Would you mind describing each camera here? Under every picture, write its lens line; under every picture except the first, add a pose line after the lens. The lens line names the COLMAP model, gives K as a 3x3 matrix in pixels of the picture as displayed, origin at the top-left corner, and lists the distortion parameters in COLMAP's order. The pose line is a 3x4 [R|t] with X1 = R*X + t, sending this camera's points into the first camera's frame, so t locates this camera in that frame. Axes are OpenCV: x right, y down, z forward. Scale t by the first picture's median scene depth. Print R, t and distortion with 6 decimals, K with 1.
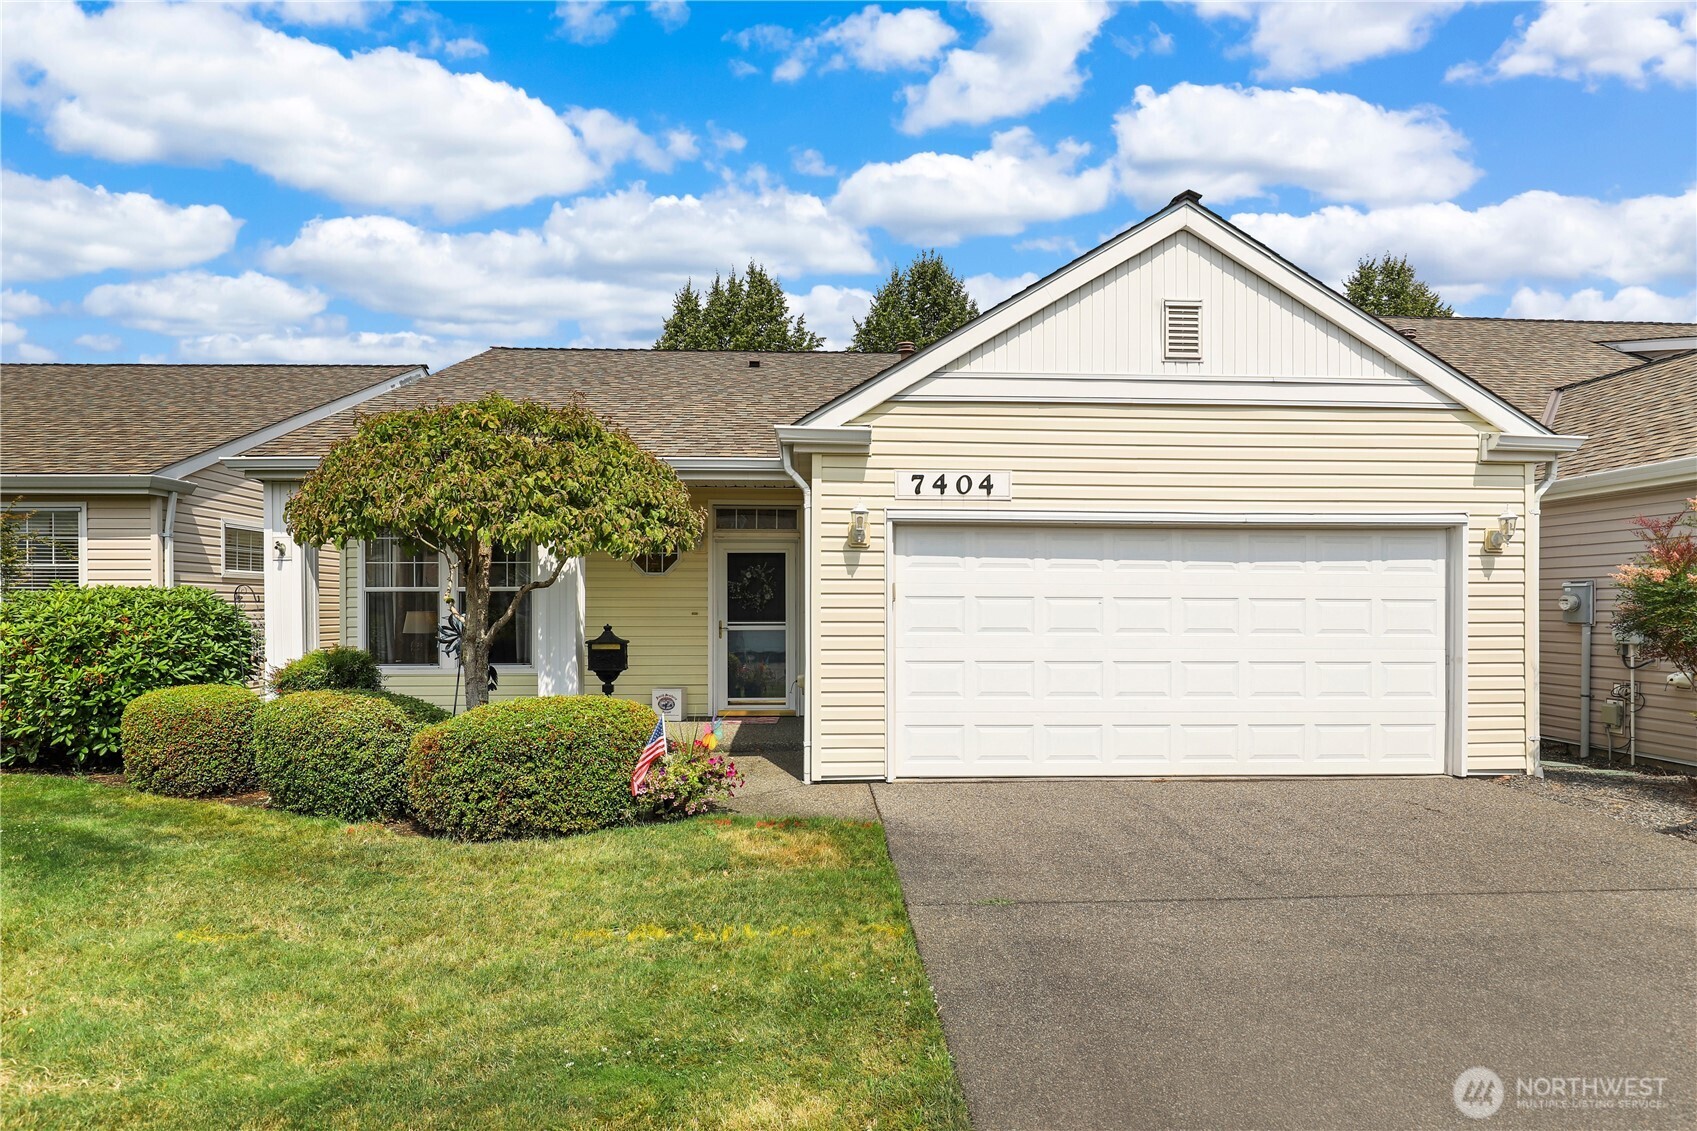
lens RADIAL K [[914.2, 0, 851.6], [0, 914.2, 573.8], [0, 0, 1]] dist [-0.016057, -0.000029]
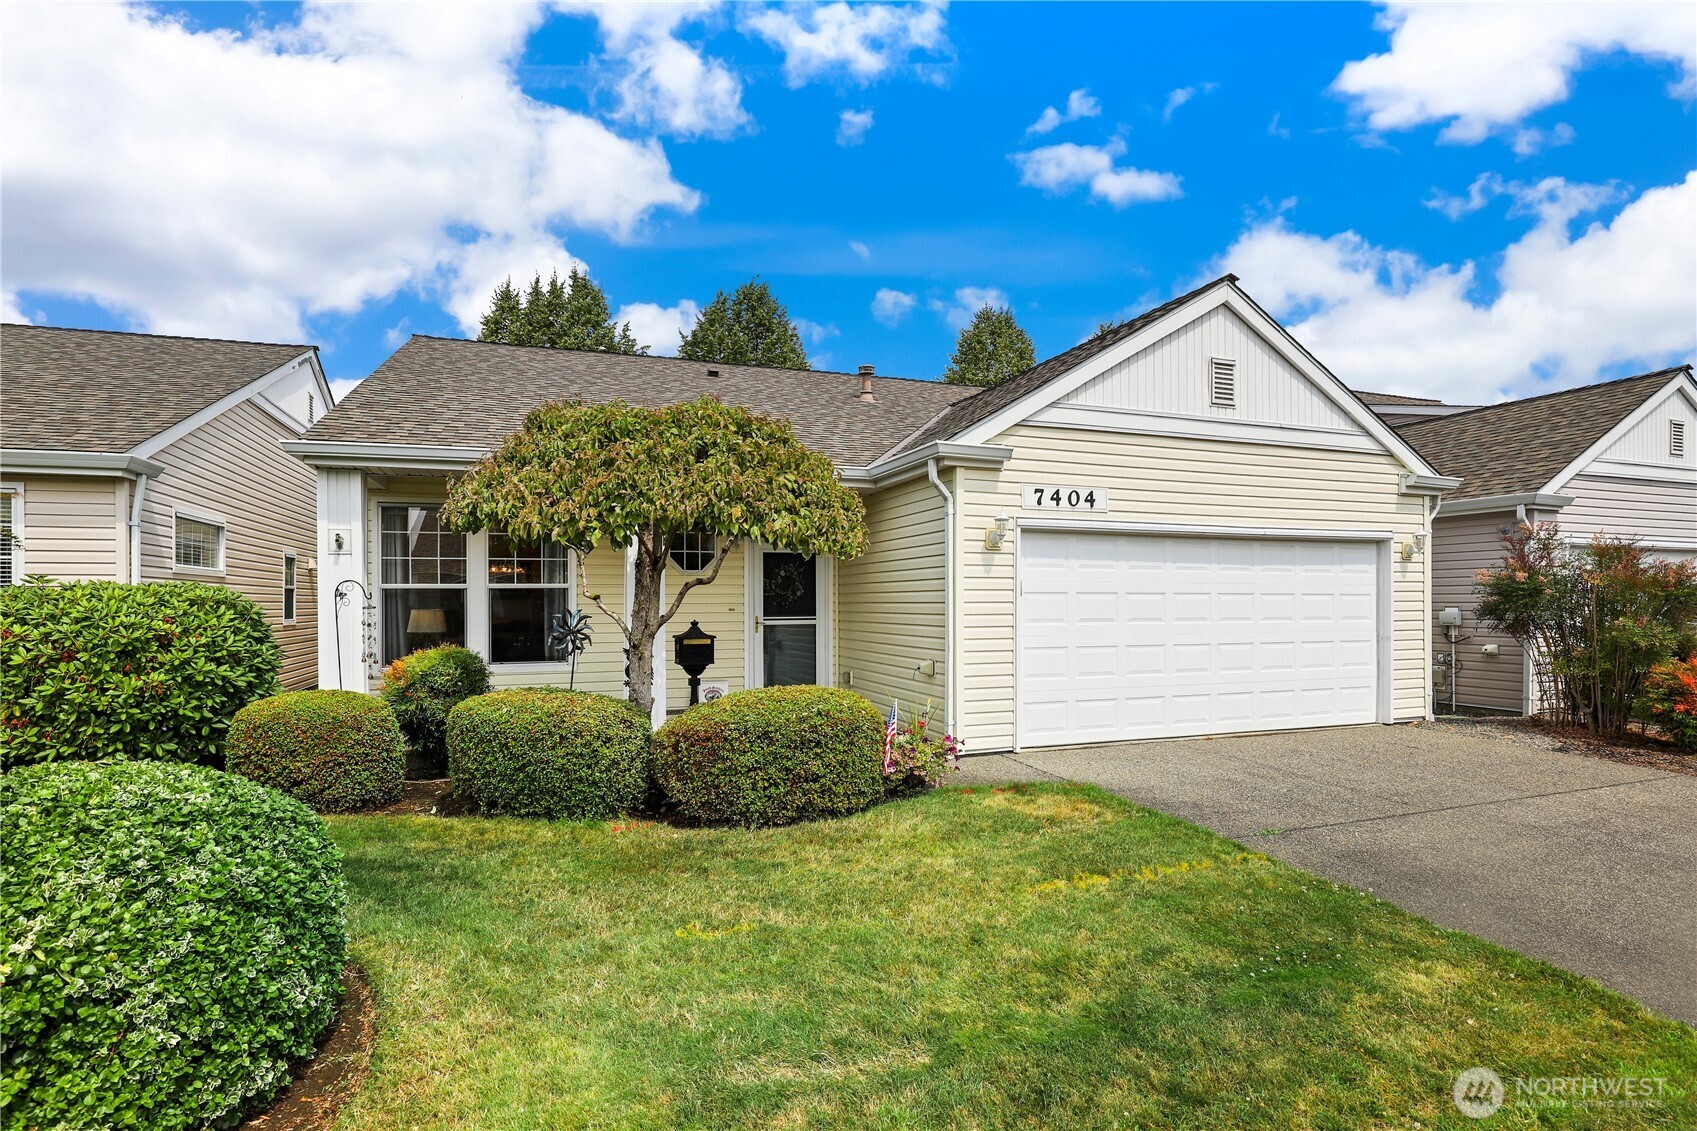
lens RADIAL K [[881.7, 0, 709.5], [0, 881.7, 567.2], [0, 0, 1]] dist [-0.022862, -0.000218]
pose [[0.956648, 0.007557, 0.291149, -0.659090], [-0.005628, 0.999956, -0.007464, 0.003312], [-0.291193, 0.005502, 0.956648, 0.044403]]
